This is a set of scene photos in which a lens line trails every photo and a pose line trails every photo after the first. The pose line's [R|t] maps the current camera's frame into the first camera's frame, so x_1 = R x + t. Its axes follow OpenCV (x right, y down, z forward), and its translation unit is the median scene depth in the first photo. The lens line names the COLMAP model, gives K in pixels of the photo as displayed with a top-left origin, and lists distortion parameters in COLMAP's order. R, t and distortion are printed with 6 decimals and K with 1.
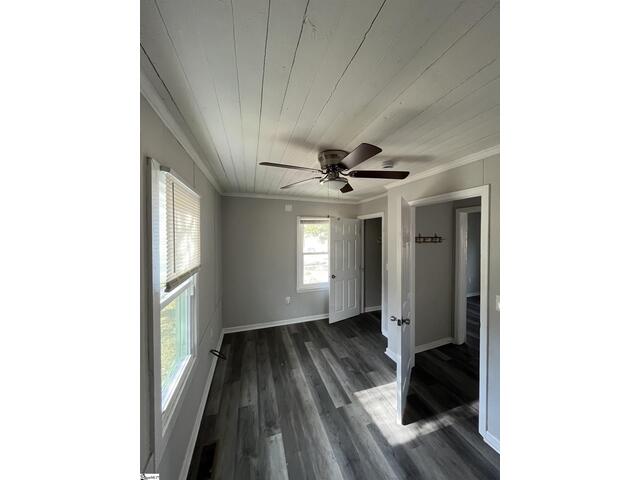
lens RADIAL K [[256.4, 0, 323.4], [0, 256.4, 236.1], [0, 0, 1]] dist [-0.004314, 0.000020]
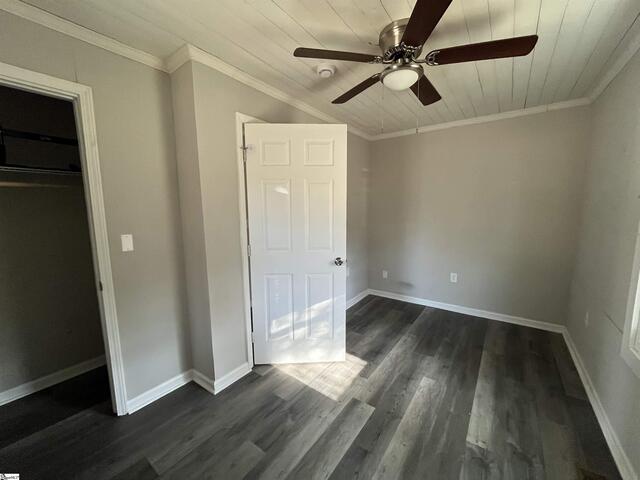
lens RADIAL K [[256.4, 0, 318.9], [0, 256.4, 237.2], [0, 0, 1]] dist [-0.004314, 0.000020]
pose [[-0.610580, -0.073656, 0.788522, -0.393948], [0.031869, 0.992574, 0.117394, 0.109155], [-0.791313, 0.096808, -0.603698, 1.551259]]
